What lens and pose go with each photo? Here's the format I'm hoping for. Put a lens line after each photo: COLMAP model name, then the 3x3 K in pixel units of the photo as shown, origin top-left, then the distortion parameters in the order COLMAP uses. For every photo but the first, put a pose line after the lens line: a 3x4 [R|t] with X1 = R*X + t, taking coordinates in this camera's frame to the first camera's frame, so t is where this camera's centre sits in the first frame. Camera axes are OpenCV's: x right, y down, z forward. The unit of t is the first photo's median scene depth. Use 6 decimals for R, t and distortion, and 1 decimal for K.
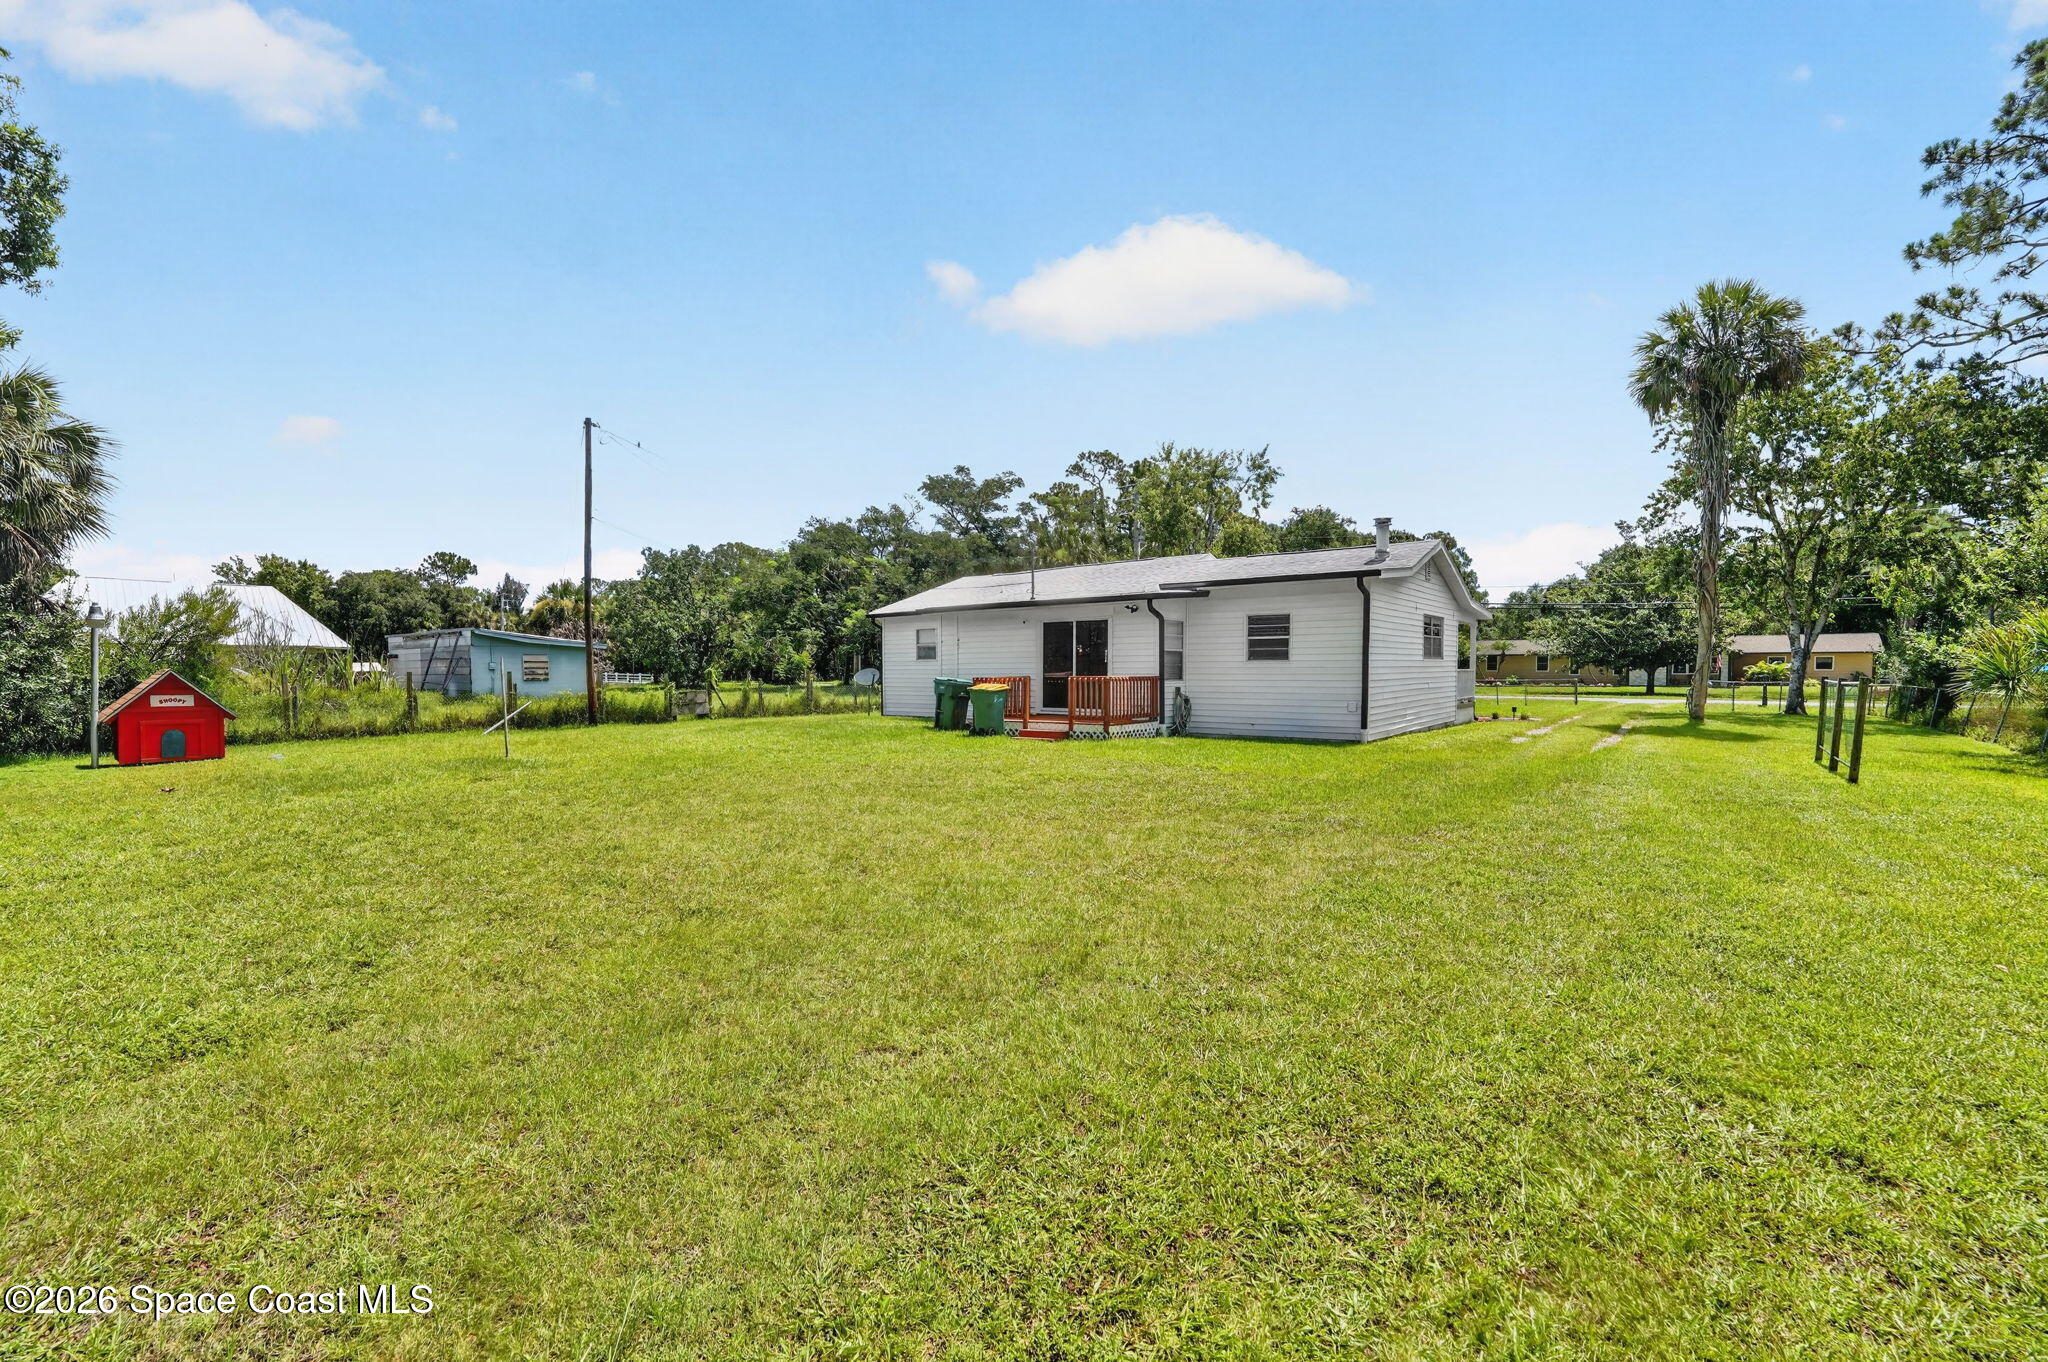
lens RADIAL K [[861.8, 0, 1024.0], [0, 861.8, 681.0], [0, 0, 1]] dist [-0.009279, 0.000094]
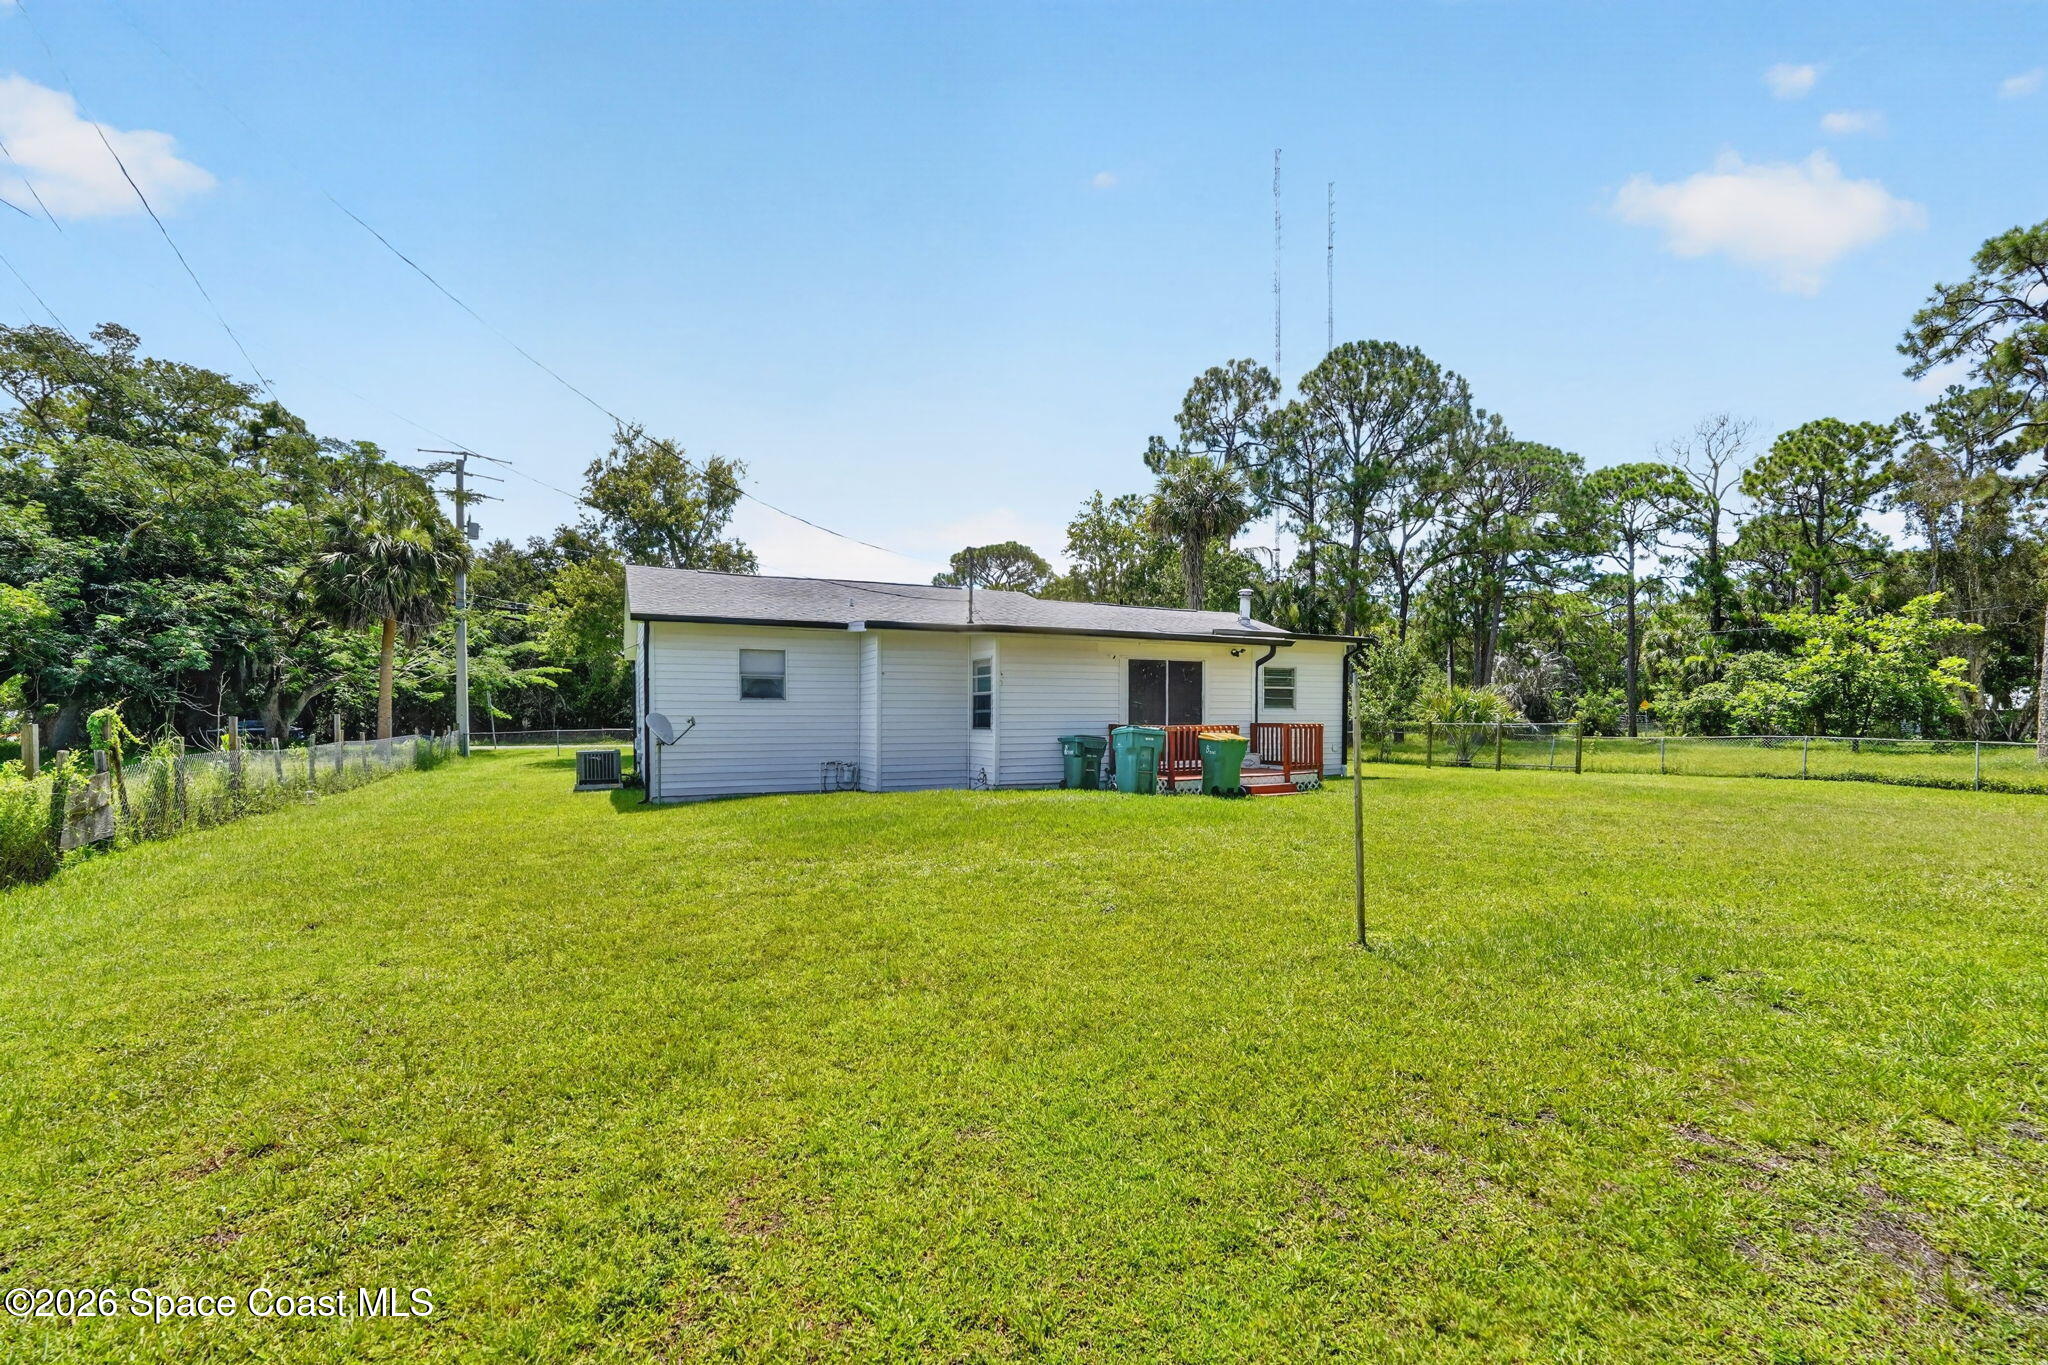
lens RADIAL K [[861.8, 0, 1024.0], [0, 861.8, 682.5], [0, 0, 1]] dist [-0.009279, 0.000094]
pose [[0.426061, 0.040646, 0.903781, -0.855712], [0.010254, 0.998709, -0.049749, -0.005585], [-0.904636, 0.030464, 0.425094, 0.830026]]
